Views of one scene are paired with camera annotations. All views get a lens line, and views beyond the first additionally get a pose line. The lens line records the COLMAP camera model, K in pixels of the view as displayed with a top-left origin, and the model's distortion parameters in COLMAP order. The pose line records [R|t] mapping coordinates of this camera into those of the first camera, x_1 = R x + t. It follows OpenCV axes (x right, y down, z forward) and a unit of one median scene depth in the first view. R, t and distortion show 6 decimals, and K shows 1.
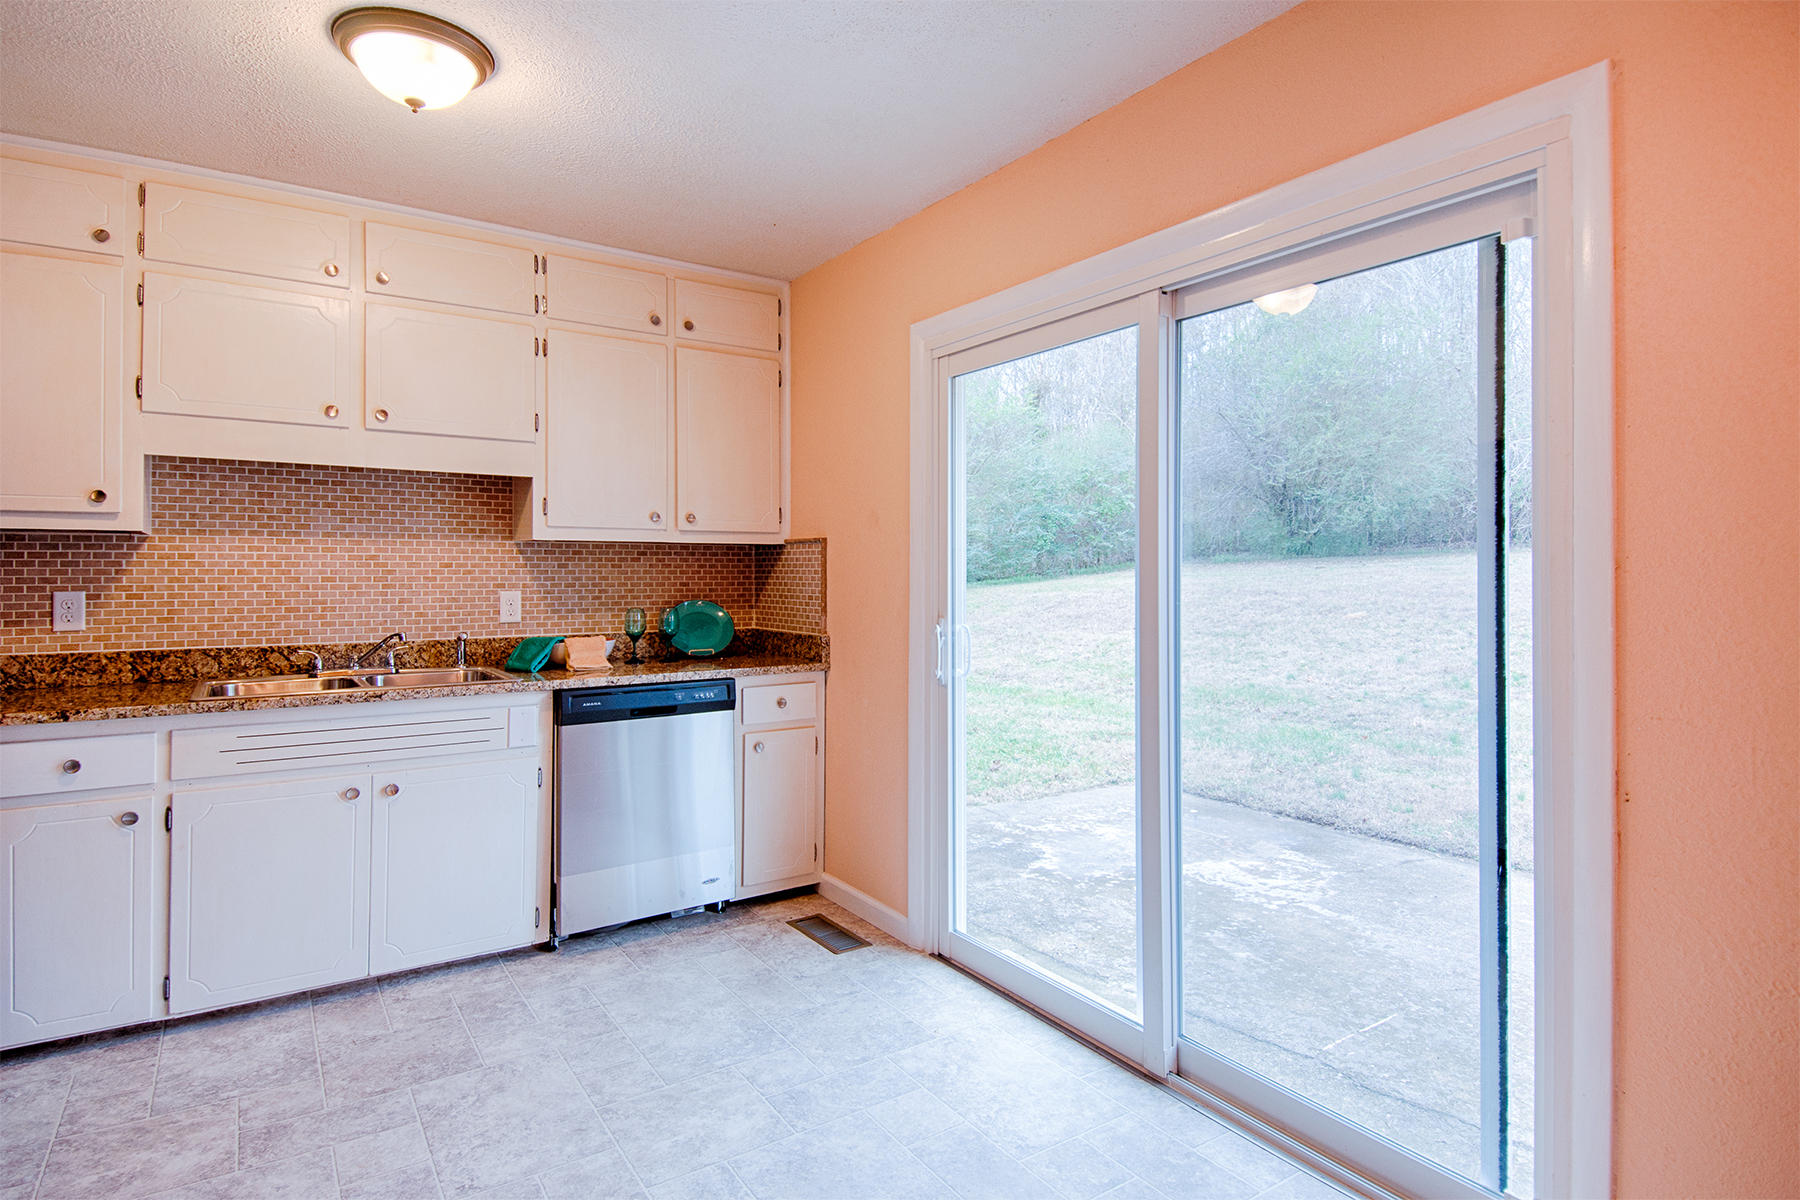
lens RADIAL K [[944.6, 0, 900.3], [0, 944.6, 568.1], [0, 0, 1]] dist [0.052093, -0.046116]
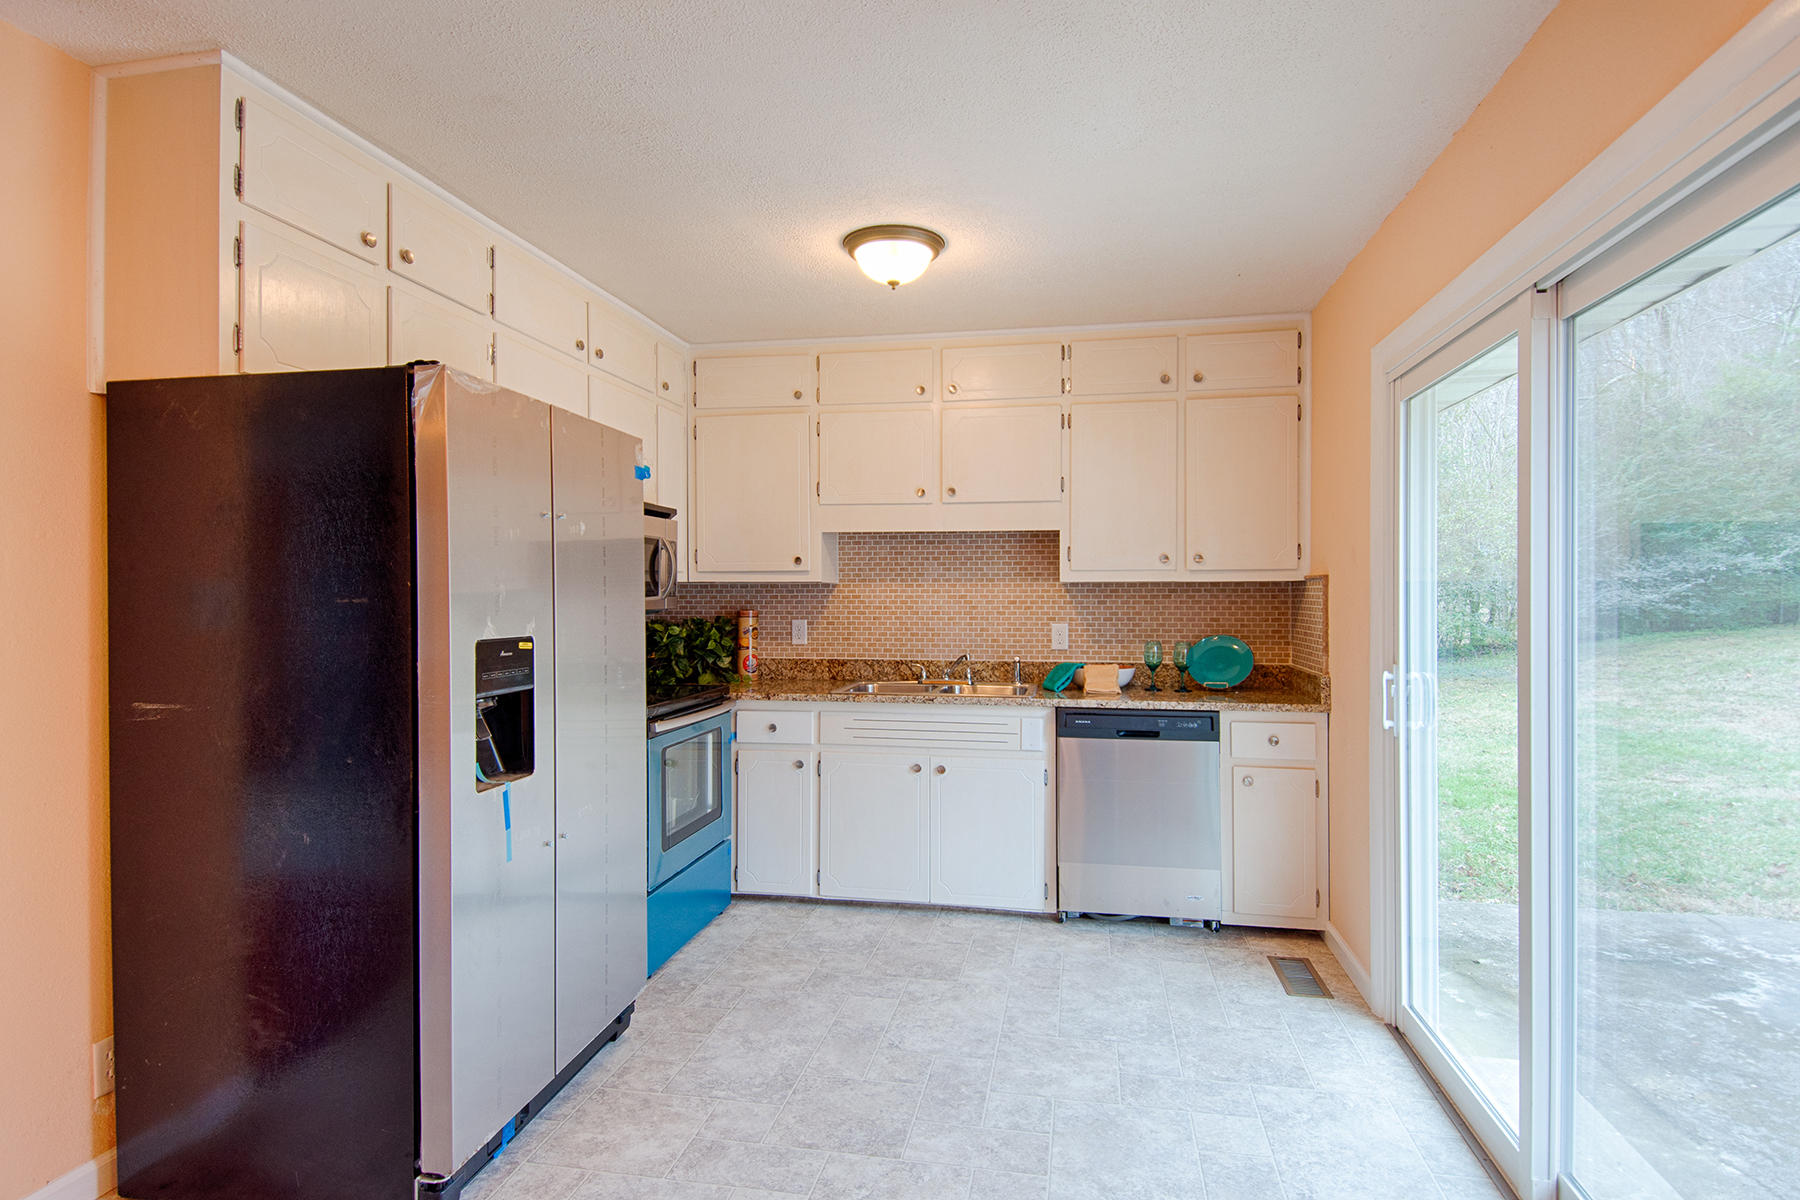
lens RADIAL K [[962.4, 0, 900.0], [0, 962.4, 600.0], [0, 0, 1]] dist [0.053039, -0.051334]
pose [[0.705182, 0.002224, -0.709023, 0.350487], [0.004615, 0.999960, 0.007726, -0.017922], [0.709012, -0.008720, 0.705143, -0.006372]]
